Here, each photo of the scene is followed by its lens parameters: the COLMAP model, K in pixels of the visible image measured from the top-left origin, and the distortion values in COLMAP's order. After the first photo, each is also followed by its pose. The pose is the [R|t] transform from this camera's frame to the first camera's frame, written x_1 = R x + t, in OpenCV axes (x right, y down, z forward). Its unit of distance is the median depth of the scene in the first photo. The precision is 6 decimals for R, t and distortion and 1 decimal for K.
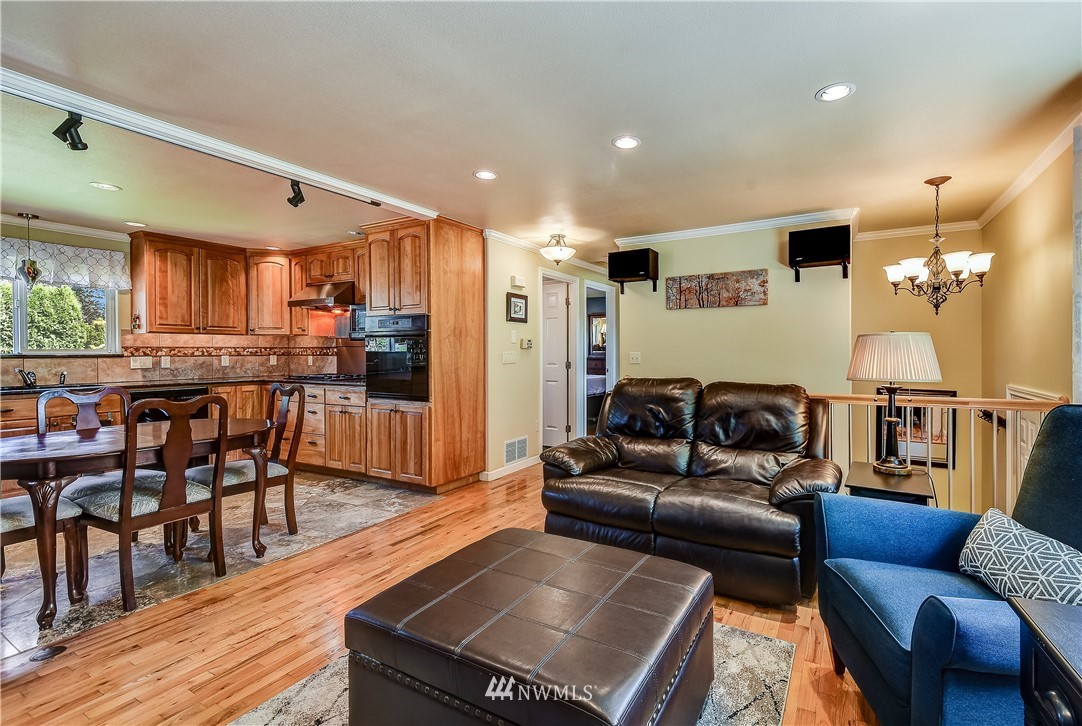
lens RADIAL K [[473.9, 0, 590.8], [0, 473.9, 353.6], [0, 0, 1]] dist [0.016222, -0.013172]
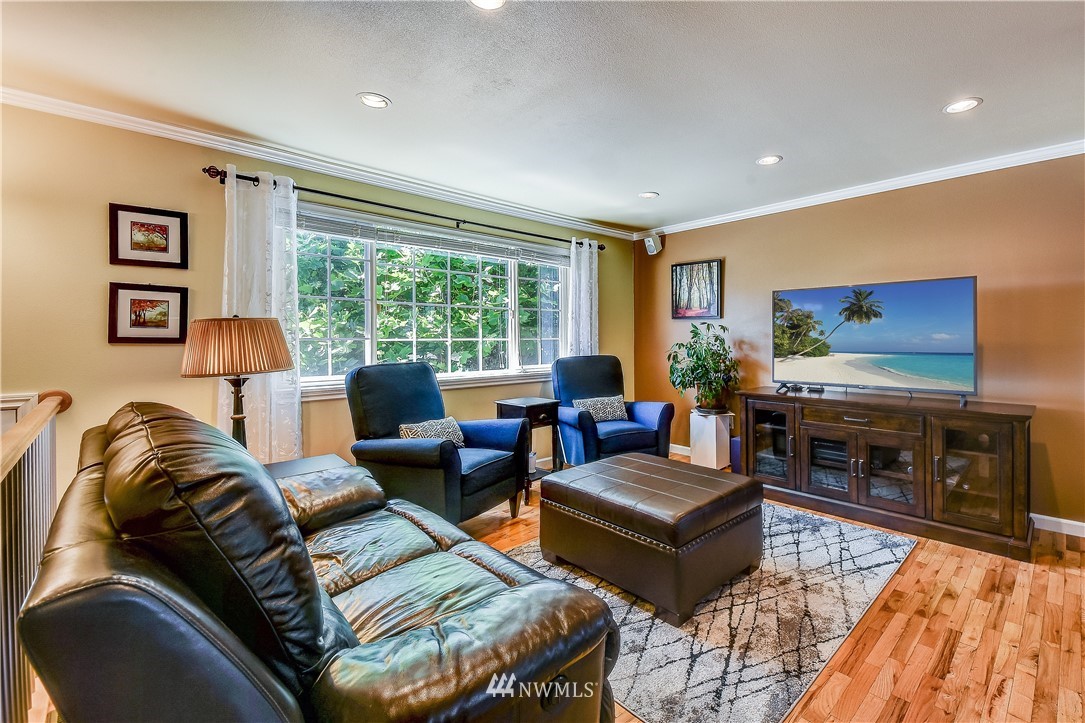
lens RADIAL K [[469.0, 0, 595.0], [0, 469.0, 340.3], [0, 0, 1]] dist [0.049254, -0.030222]
pose [[-0.956360, 0.007621, 0.292092, -0.130144], [0.009499, 0.999942, 0.005015, 0.000165], [-0.292036, 0.007570, -0.956377, 0.859861]]
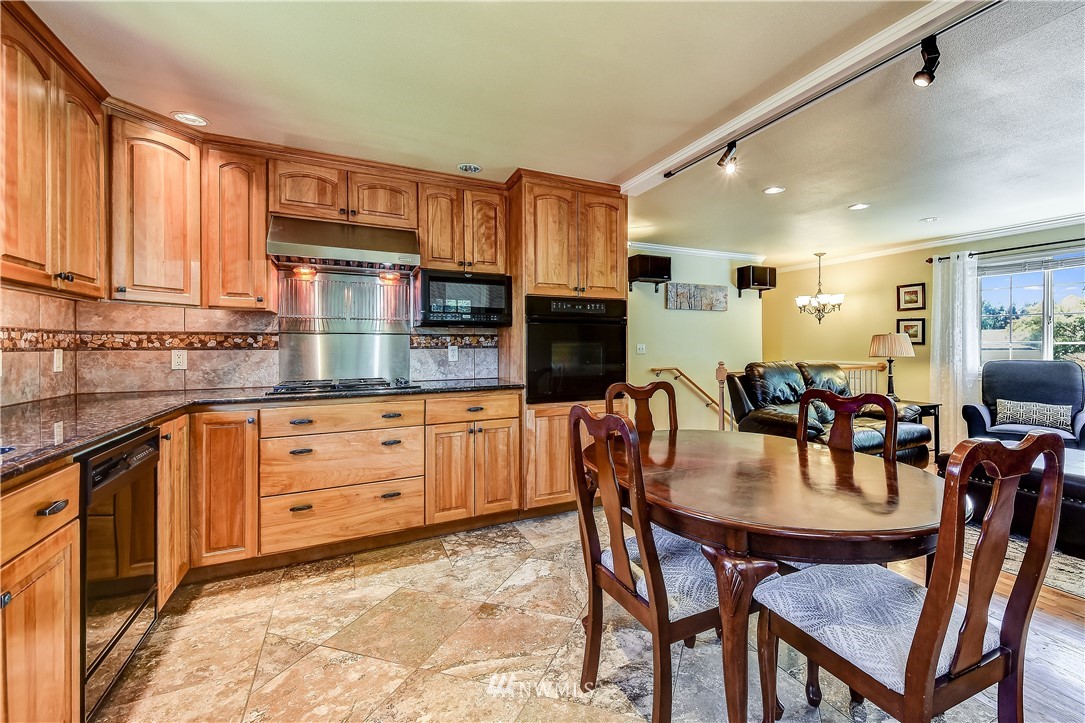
lens RADIAL K [[474.4, 0, 597.3], [0, 474.4, 345.1], [0, 0, 1]] dist [0.046045, -0.021968]
pose [[0.566527, 0.001174, 0.824043, -0.939888], [0.004032, 0.999983, -0.004197, 0.004485], [-0.824034, 0.005700, 0.566512, 0.452994]]
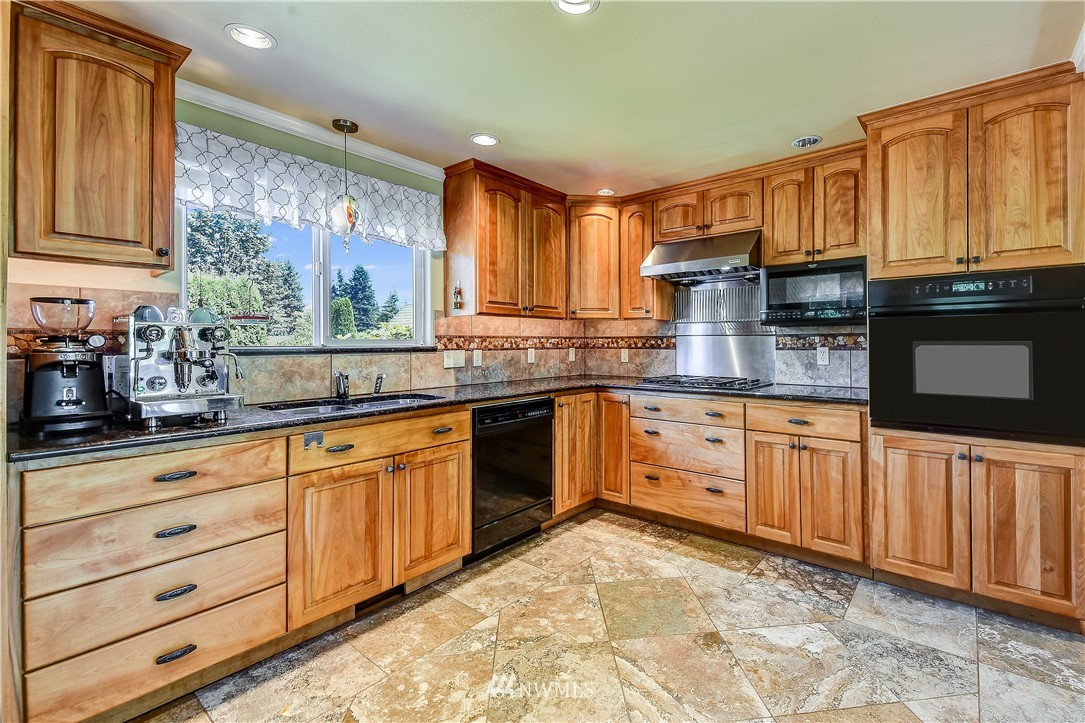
lens RADIAL K [[469.0, 0, 595.0], [0, 469.0, 340.3], [0, 0, 1]] dist [0.049254, -0.030222]
pose [[0.986148, -0.001438, -0.165861, -0.642183], [-0.000187, 0.999952, -0.009782, -0.001552], [0.165868, 0.009677, 0.986101, 0.370606]]
